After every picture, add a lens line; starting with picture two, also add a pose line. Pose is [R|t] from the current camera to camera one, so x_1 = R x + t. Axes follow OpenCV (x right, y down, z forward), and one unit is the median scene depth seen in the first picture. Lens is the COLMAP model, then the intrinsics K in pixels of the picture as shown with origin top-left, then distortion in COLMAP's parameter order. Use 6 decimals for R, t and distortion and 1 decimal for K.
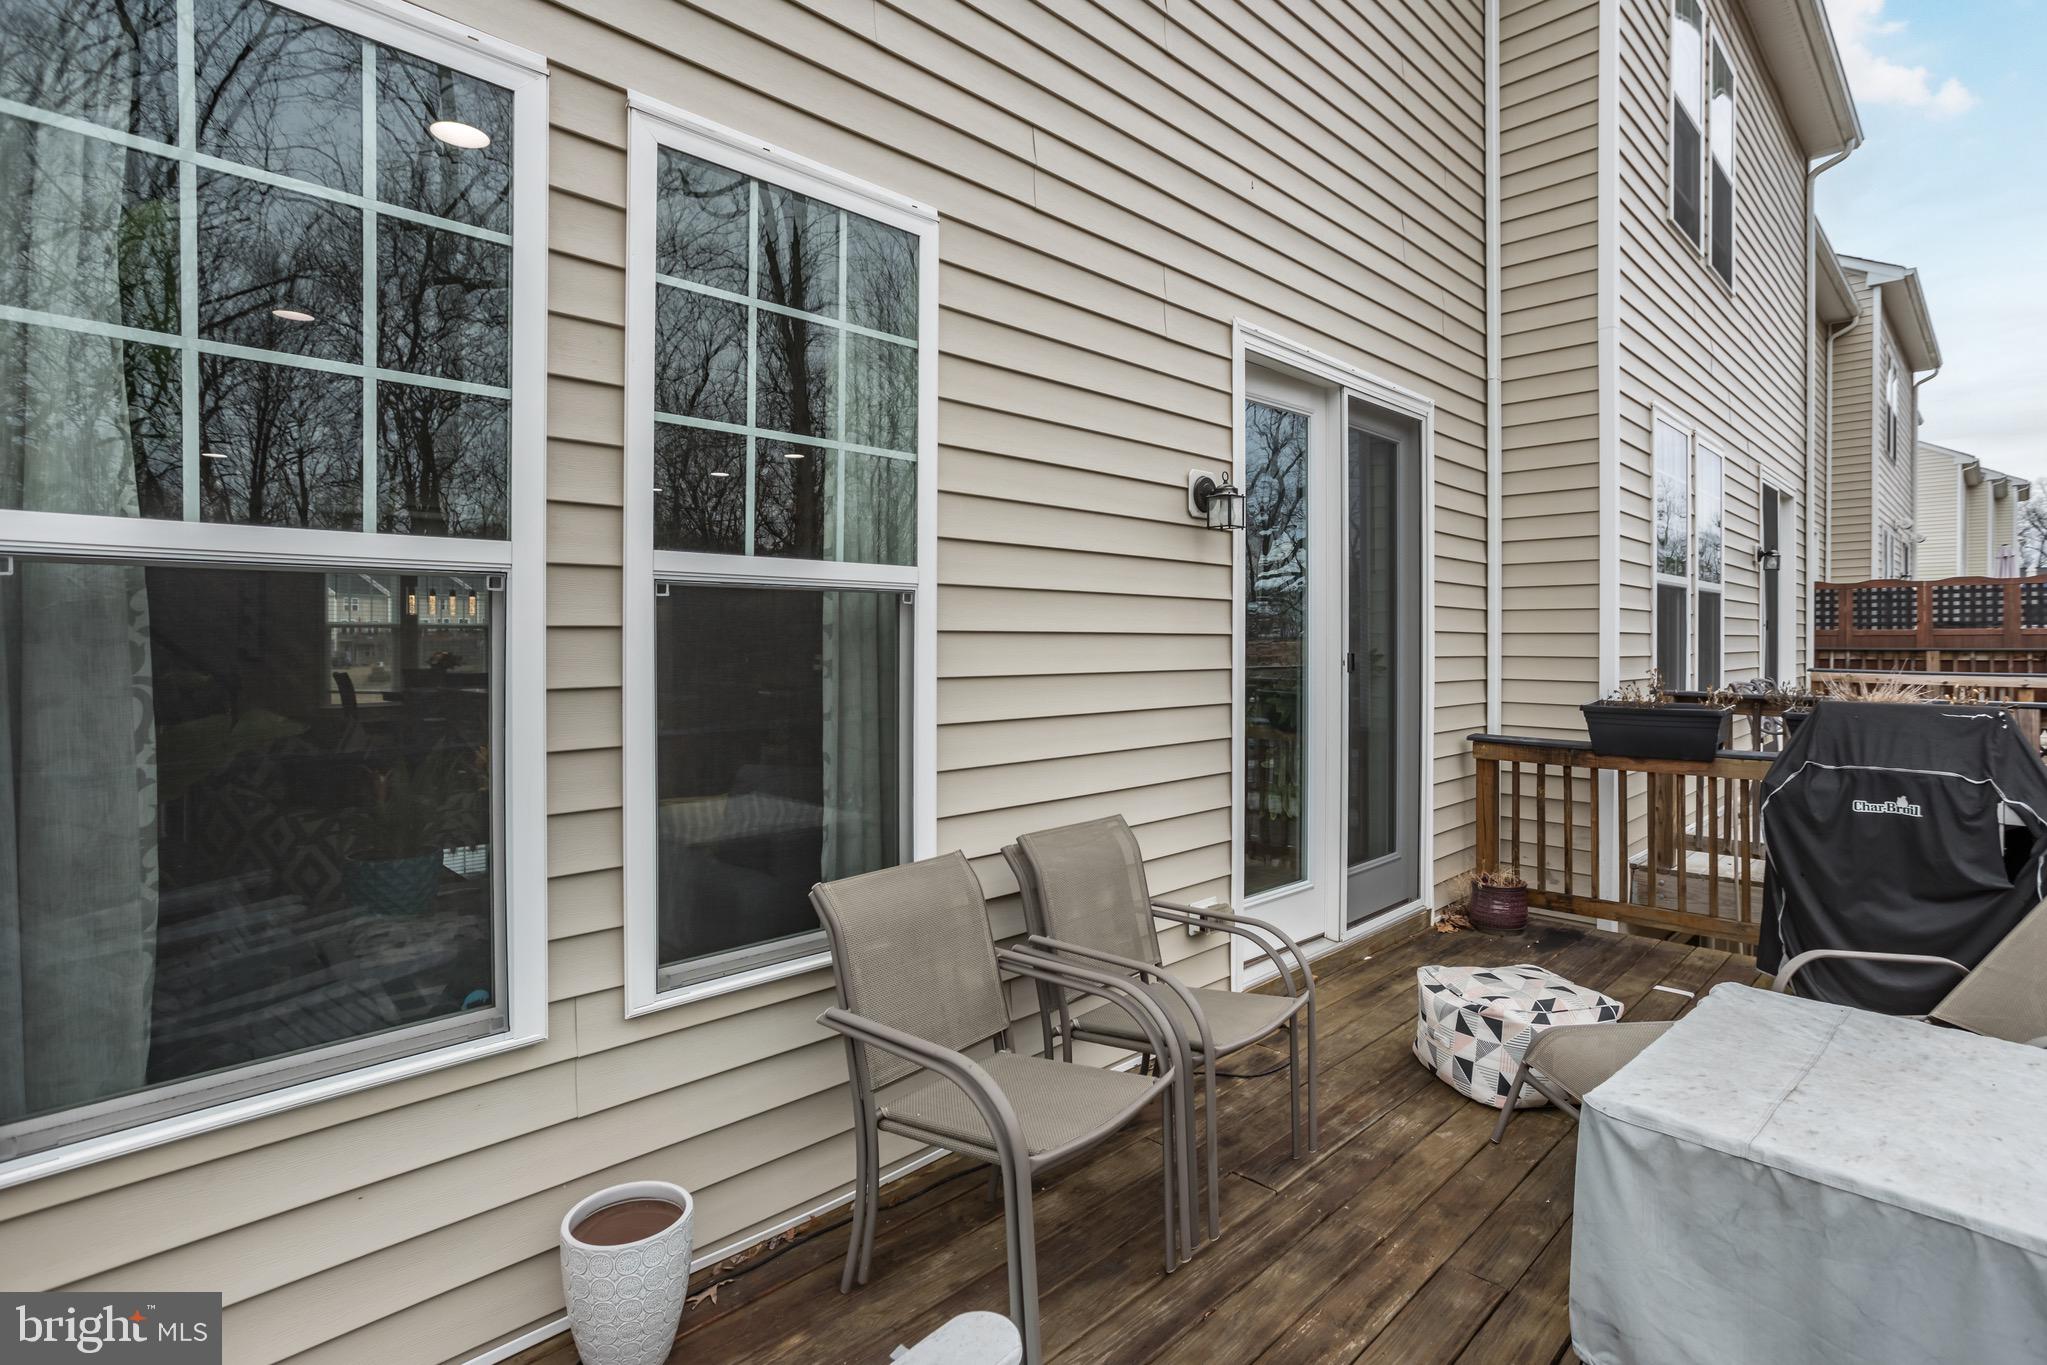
lens RADIAL K [[1003.6, 0, 989.6], [0, 1003.6, 645.6], [0, 0, 1]] dist [-0.030105, 0.021663]
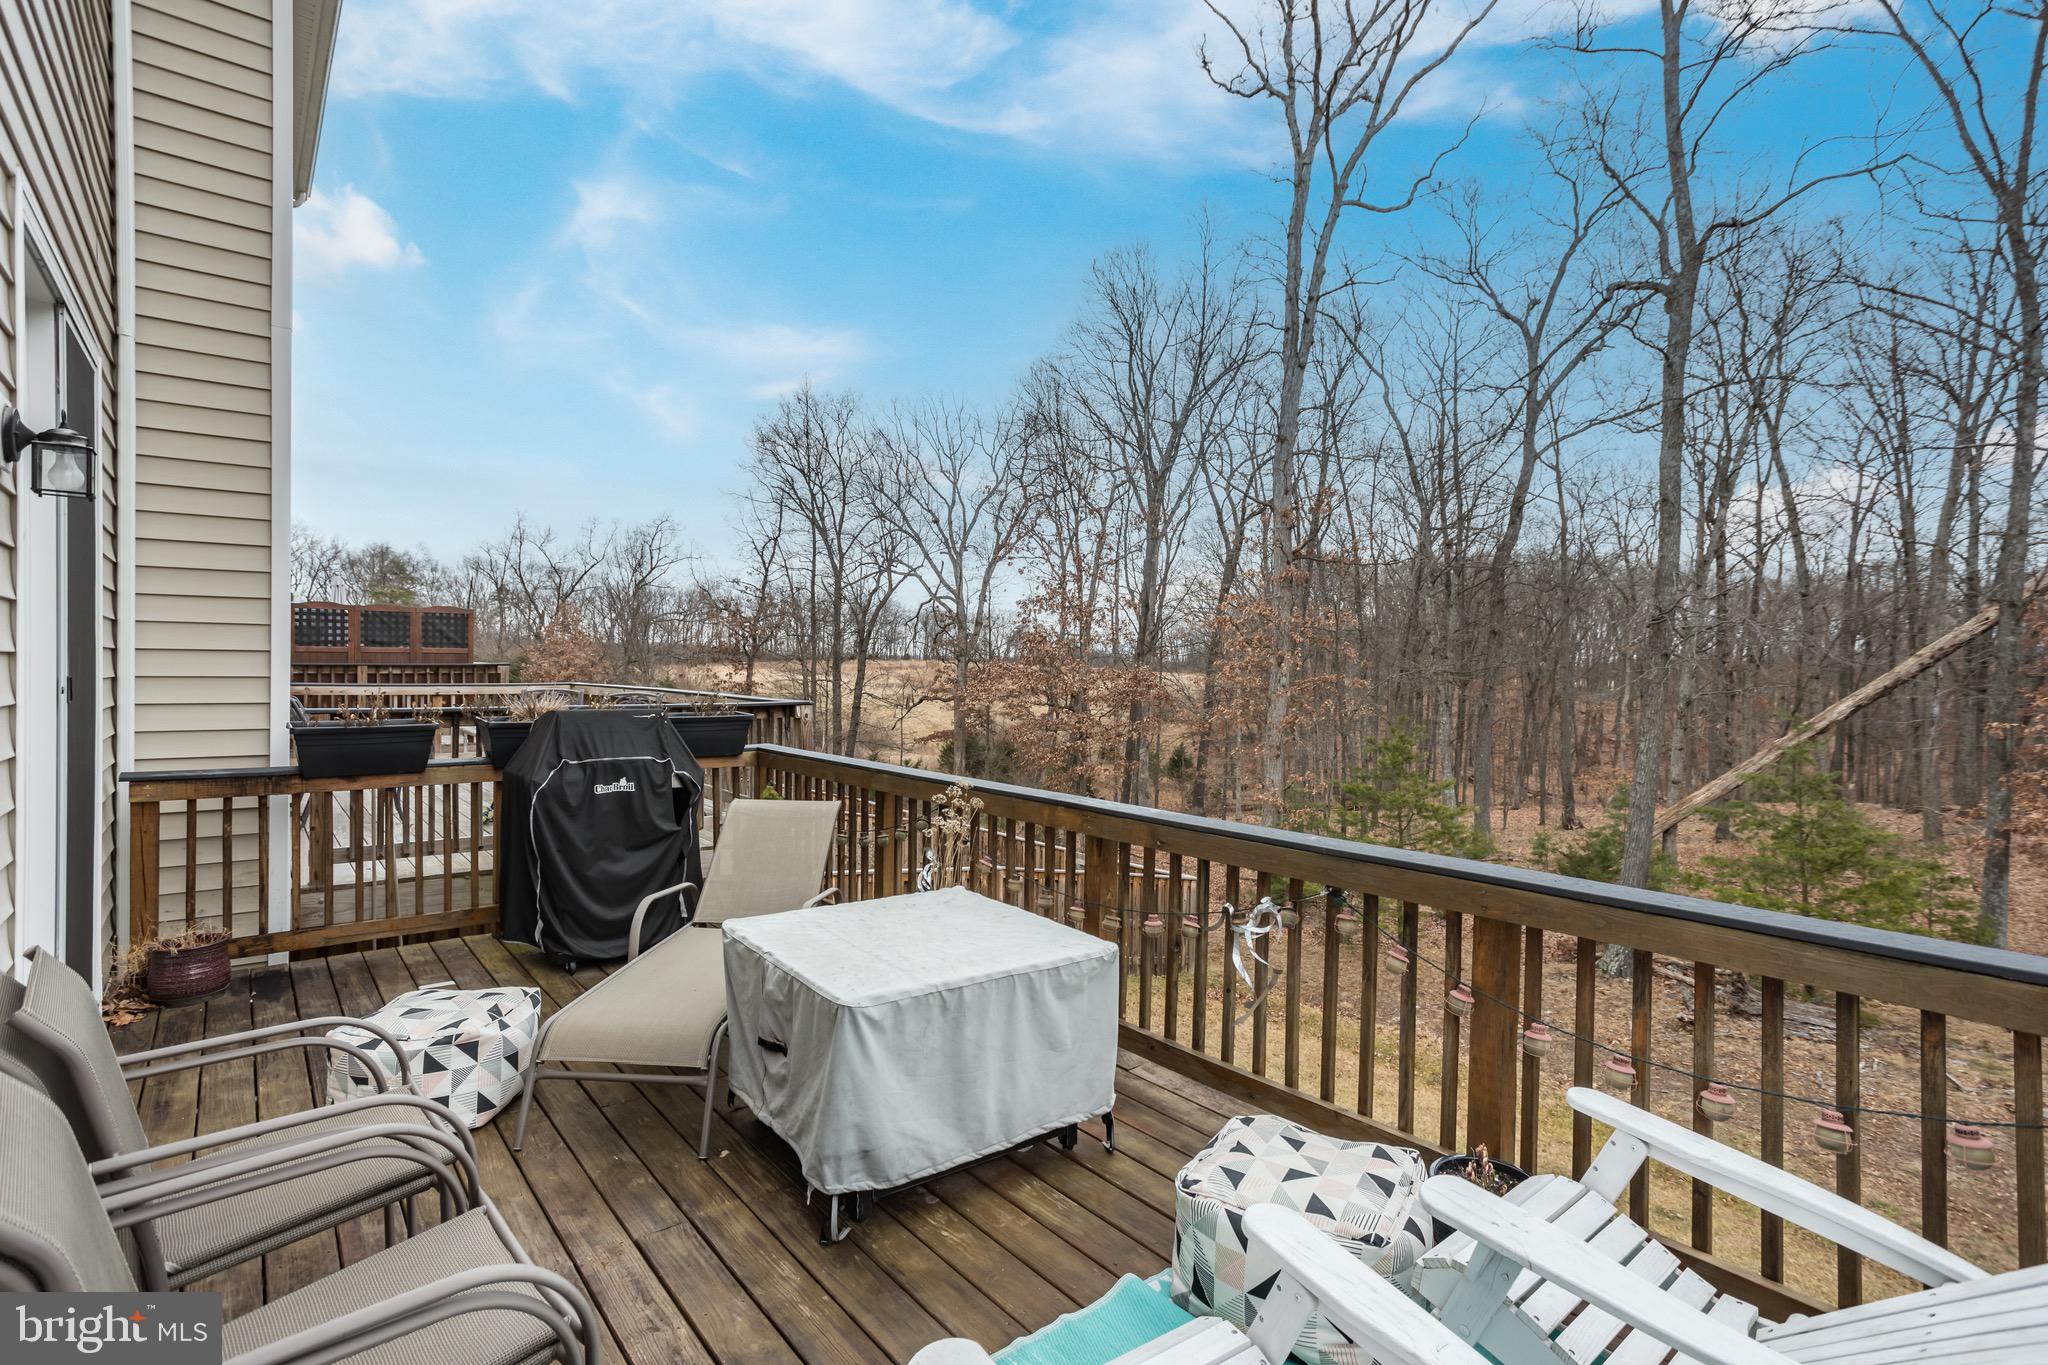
lens RADIAL K [[1004.1, 0, 1008.0], [0, 1004.1, 674.0], [0, 0, 1]] dist [-0.030105, 0.021663]
pose [[0.120198, -0.010690, 0.992692, -0.252358], [-0.005736, 0.999918, 0.011462, -0.006199], [-0.992733, -0.007072, 0.120127, 0.207018]]
